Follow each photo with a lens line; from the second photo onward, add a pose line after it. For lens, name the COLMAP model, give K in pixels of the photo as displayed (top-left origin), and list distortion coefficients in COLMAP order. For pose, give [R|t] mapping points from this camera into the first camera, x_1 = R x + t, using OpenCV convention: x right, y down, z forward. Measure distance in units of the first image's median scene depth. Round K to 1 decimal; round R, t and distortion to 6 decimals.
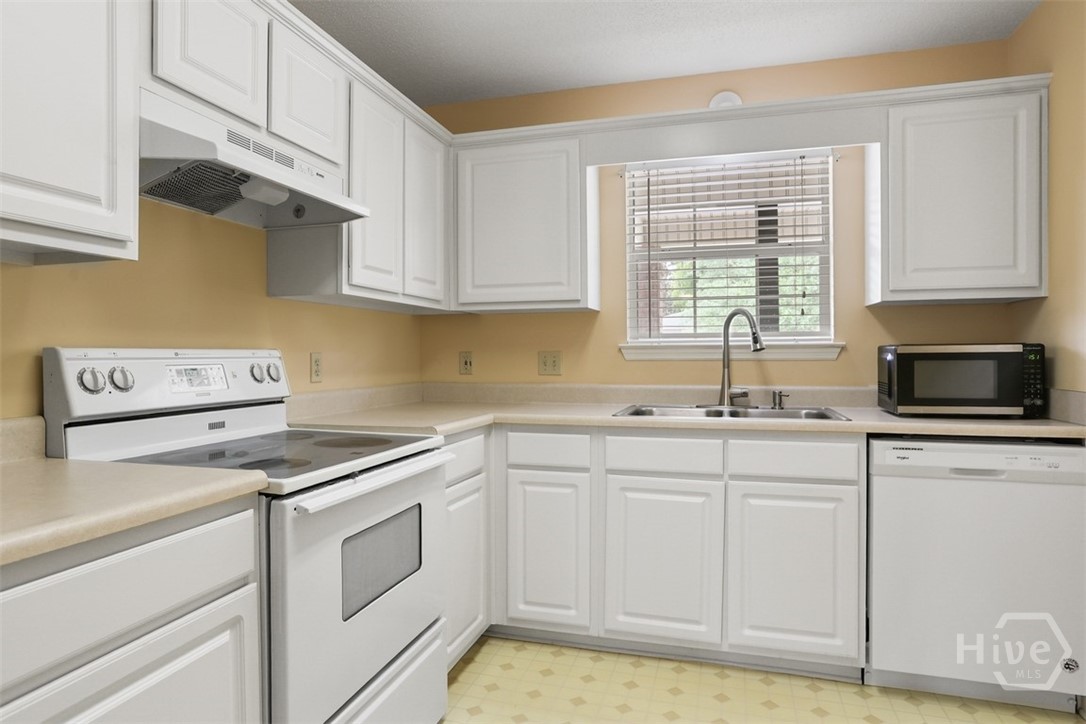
lens RADIAL K [[674.1, 0, 498.5], [0, 674.1, 356.7], [0, 0, 1]] dist [-0.053203, 0.051989]
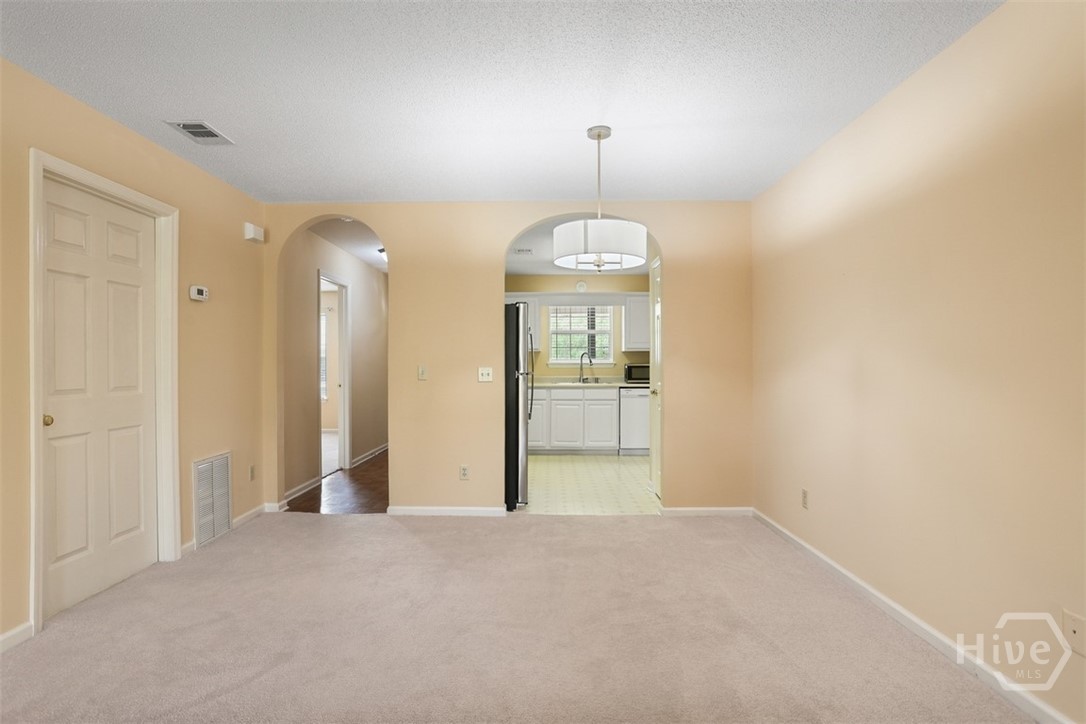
lens RADIAL K [[598.5, 0, 543.0], [0, 598.5, 362.0], [0, 0, 1]] dist [0.000480, 0.000099]
pose [[0.949571, 0.005473, 0.313504, -0.847901], [-0.001442, 0.999913, -0.013087, 0.016601], [-0.313549, 0.011975, 0.949497, -1.918453]]
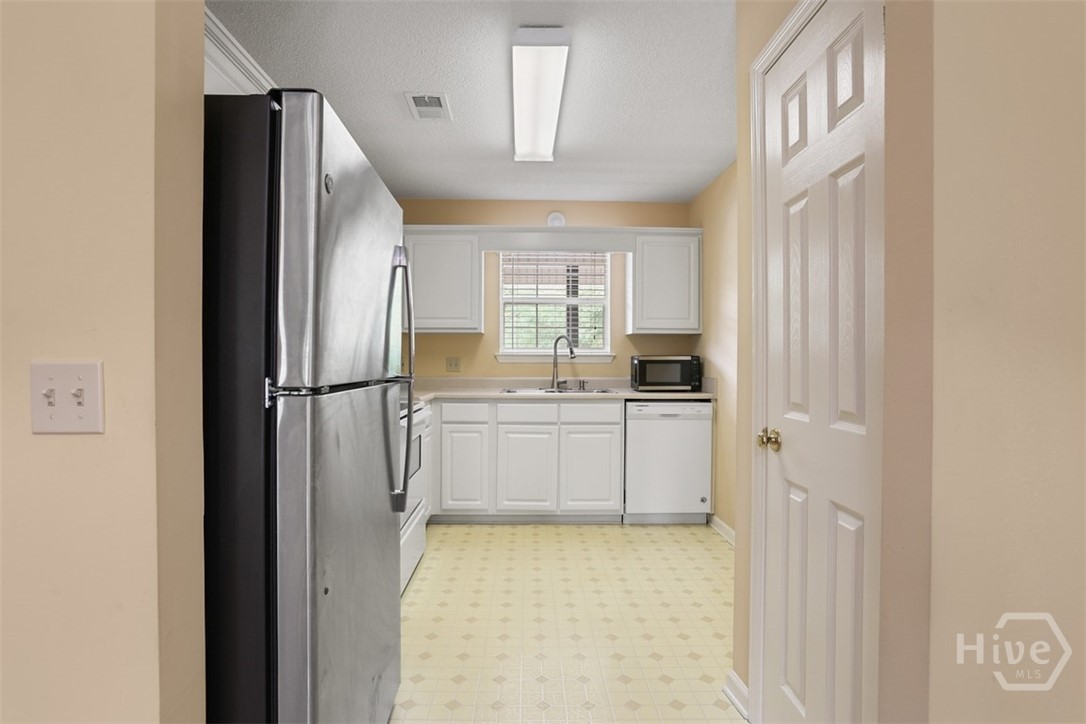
lens RADIAL K [[598.5, 0, 543.0], [0, 598.5, 362.0], [0, 0, 1]] dist [0.000480, 0.000099]
pose [[0.936388, 0.005147, 0.350929, -0.298995], [-0.006406, 0.999977, 0.002426, -0.001757], [-0.350908, -0.004520, 0.936399, -0.577056]]
